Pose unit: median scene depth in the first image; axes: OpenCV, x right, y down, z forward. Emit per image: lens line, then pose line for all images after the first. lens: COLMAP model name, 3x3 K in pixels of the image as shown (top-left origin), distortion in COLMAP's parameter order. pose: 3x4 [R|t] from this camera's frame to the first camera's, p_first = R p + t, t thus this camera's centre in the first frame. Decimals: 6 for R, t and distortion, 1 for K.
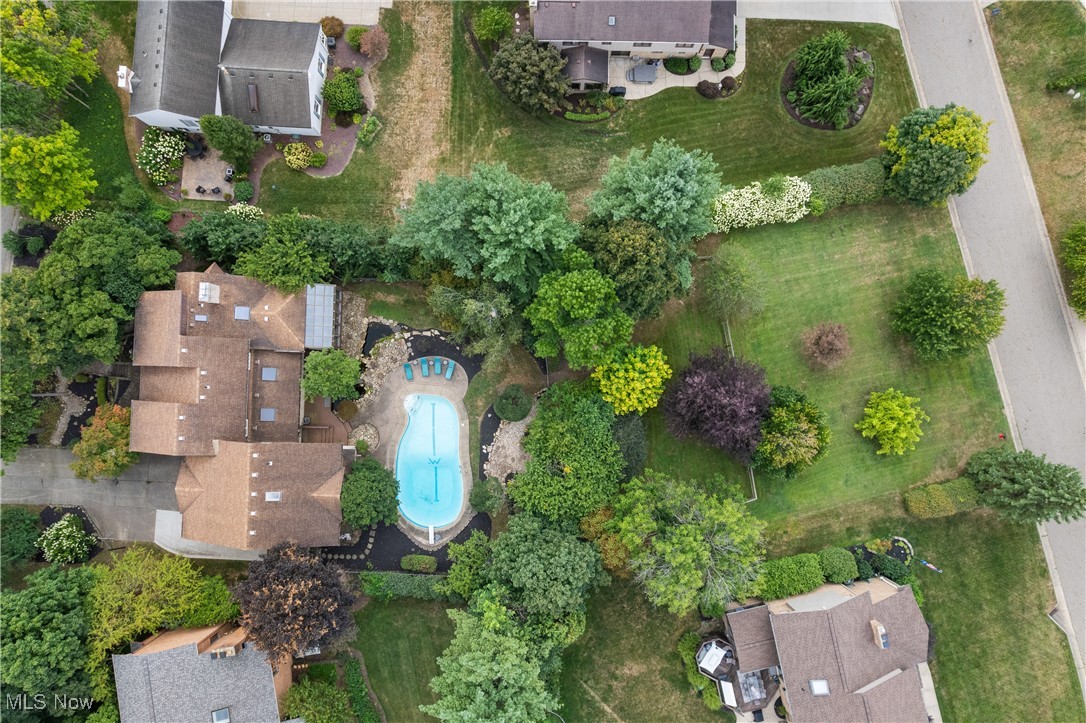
lens RADIAL K [[690.4, 0, 544.4], [0, 690.4, 369.1], [0, 0, 1]] dist [-0.034443, 0.002397]
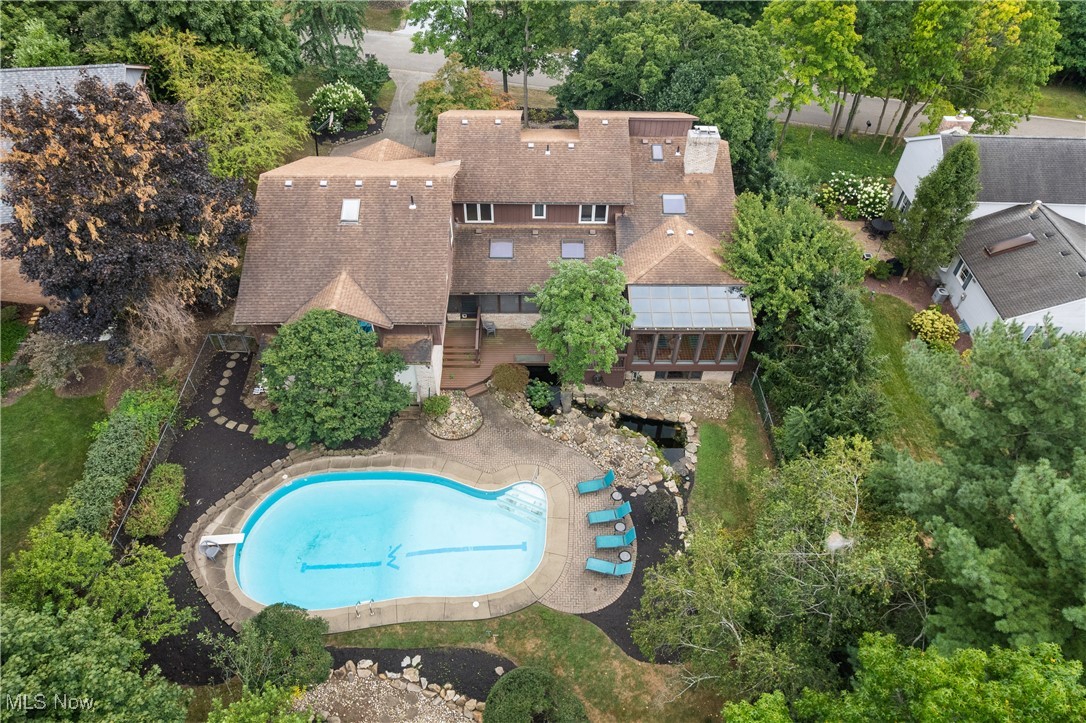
lens RADIAL K [[690.4, 0, 544.4], [0, 690.4, 369.1], [0, 0, 1]] dist [-0.034443, 0.002397]
pose [[0.044624, 0.716311, -0.696353, 0.064792], [-0.998990, 0.035626, -0.027372, 0.046987], [0.005201, 0.696871, 0.717178, 0.615398]]
